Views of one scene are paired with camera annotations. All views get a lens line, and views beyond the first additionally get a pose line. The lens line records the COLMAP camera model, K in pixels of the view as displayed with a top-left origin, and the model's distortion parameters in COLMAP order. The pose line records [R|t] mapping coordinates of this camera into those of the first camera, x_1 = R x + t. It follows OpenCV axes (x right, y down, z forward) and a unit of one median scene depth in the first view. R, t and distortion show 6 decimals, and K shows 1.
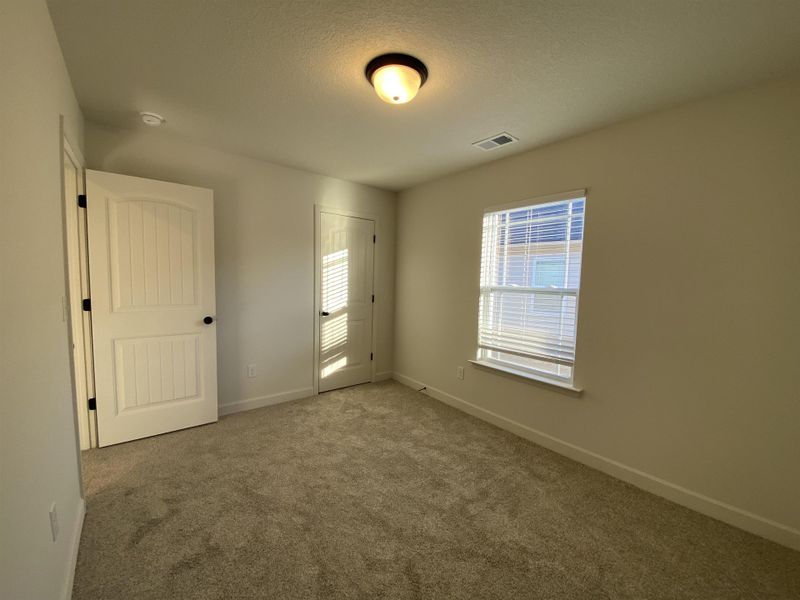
lens RADIAL K [[323.6, 0, 394.9], [0, 323.6, 301.7], [0, 0, 1]] dist [0.025877, -0.022639]
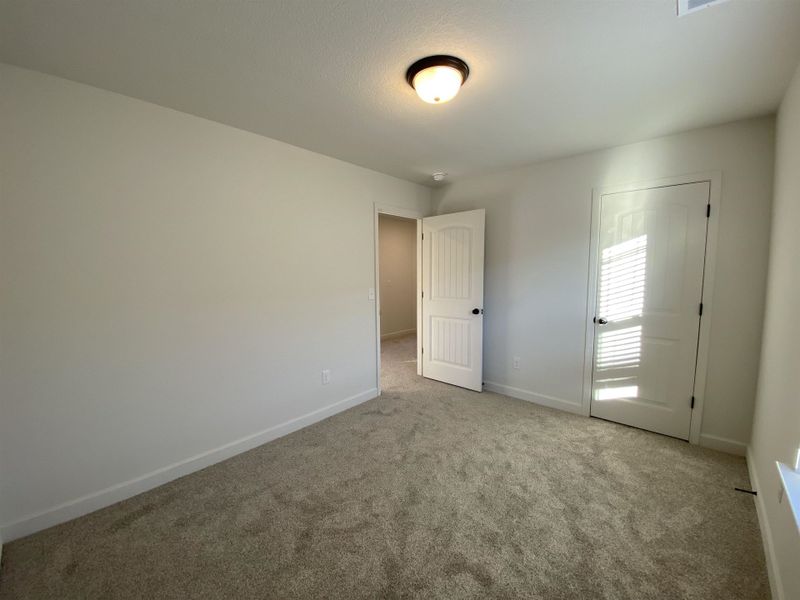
lens RADIAL K [[323.6, 0, 394.9], [0, 323.6, 301.7], [0, 0, 1]] dist [0.025877, -0.022639]
pose [[0.151628, 0.062338, -0.986470, 0.574631], [-0.059791, 0.996760, 0.053798, -0.027730], [0.986628, 0.050825, 0.154864, 0.426348]]
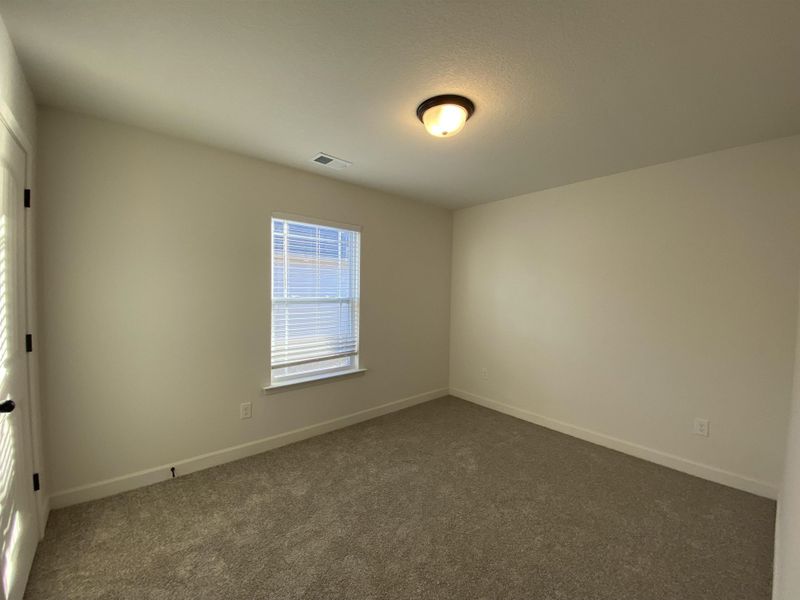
lens RADIAL K [[323.6, 0, 394.9], [0, 323.6, 301.7], [0, 0, 1]] dist [0.025877, -0.022639]
pose [[-0.049355, -0.059013, 0.997036, -0.631092], [0.054939, 0.996581, 0.061705, -0.077311], [-0.997269, 0.057822, -0.045944, 0.710736]]
